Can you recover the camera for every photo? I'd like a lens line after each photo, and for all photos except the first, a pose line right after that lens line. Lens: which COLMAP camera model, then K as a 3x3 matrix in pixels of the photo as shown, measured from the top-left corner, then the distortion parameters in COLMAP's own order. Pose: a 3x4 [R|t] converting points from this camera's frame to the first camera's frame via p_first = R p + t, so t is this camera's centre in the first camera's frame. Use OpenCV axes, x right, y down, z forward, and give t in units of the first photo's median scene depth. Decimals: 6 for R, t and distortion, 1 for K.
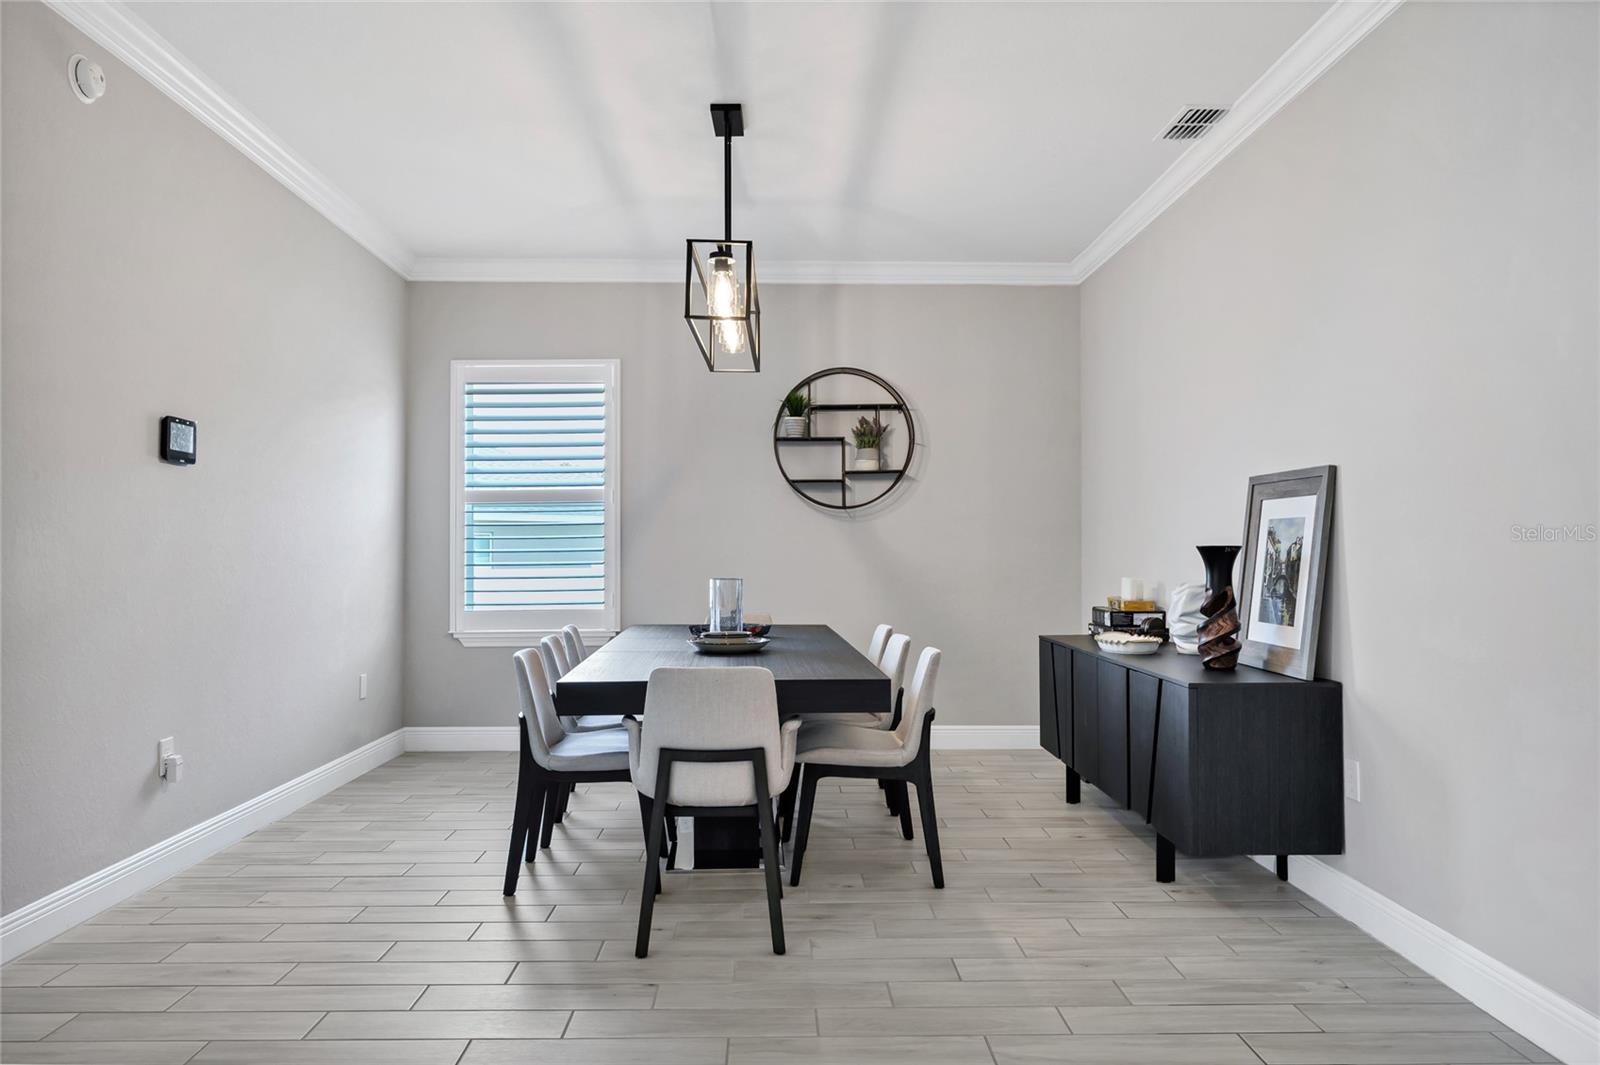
lens RADIAL K [[1106.5, 0, 794.1], [0, 1106.5, 531.8], [0, 0, 1]] dist [-0.006352, 0.008959]
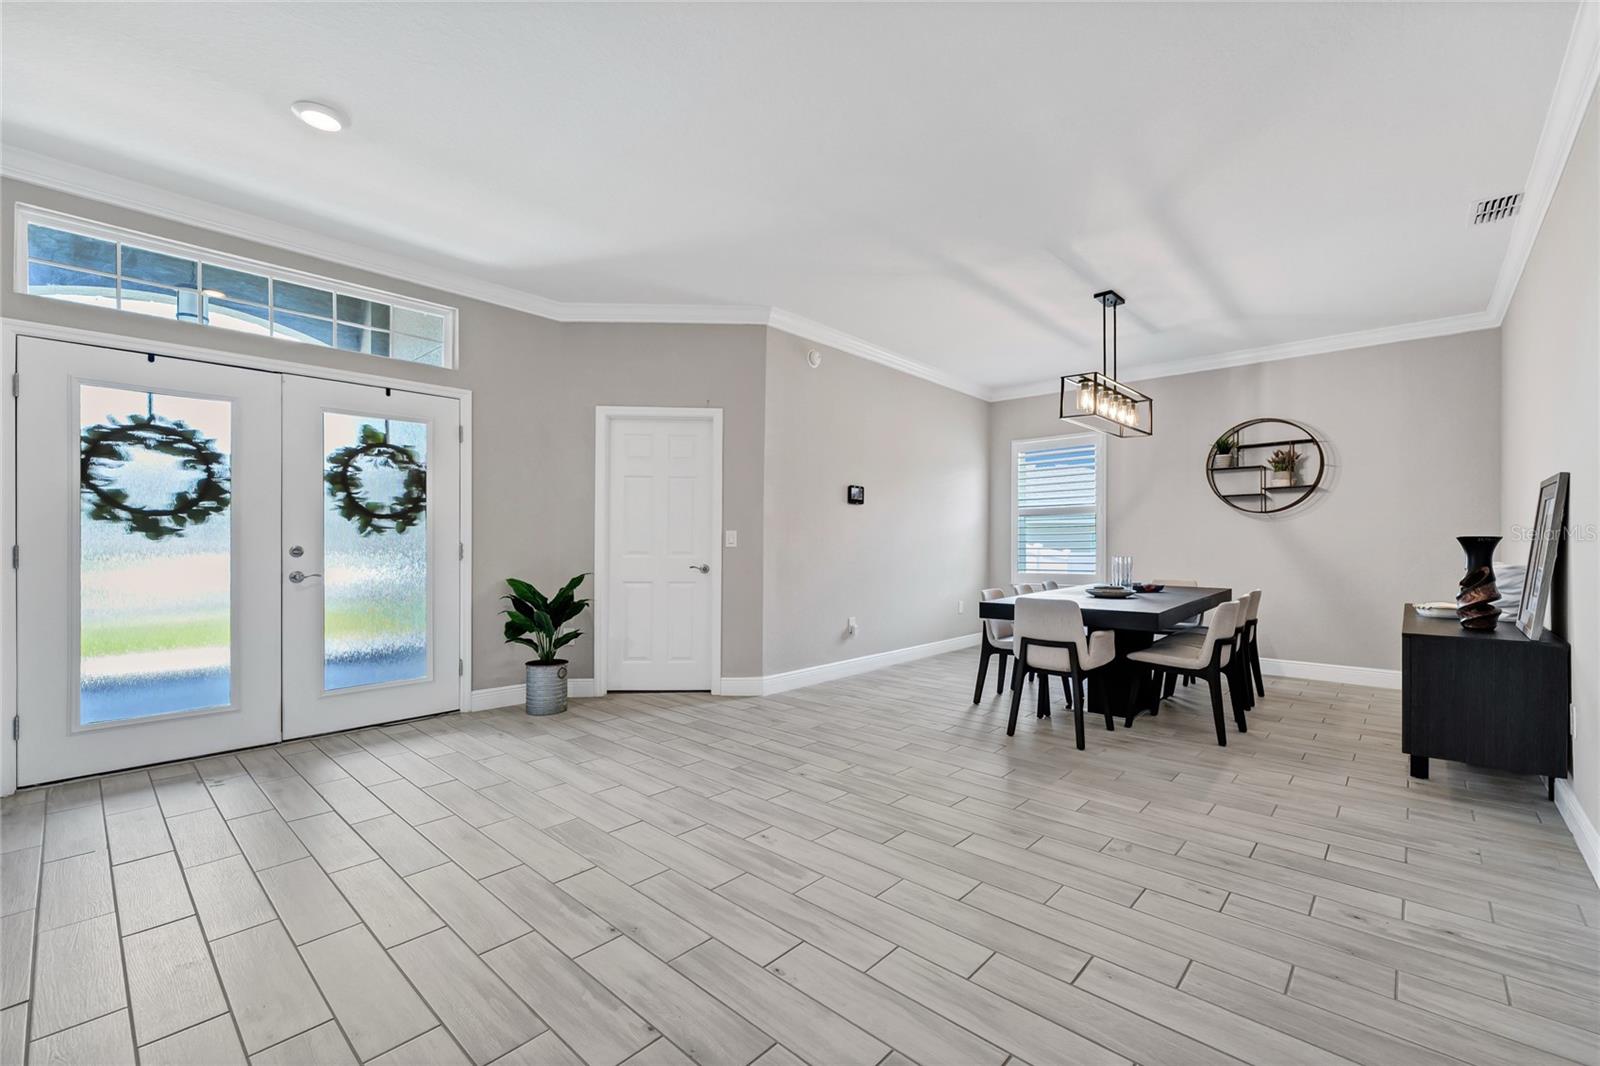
lens RADIAL K [[669.5, 0, 810.4], [0, 669.5, 539.0], [0, 0, 1]] dist [0.000774, -0.001404]
pose [[0.735777, -0.002034, -0.677220, 0.245187], [0.010501, 0.999910, 0.008406, 0.000295], [0.677142, -0.013296, 0.735732, -0.097719]]
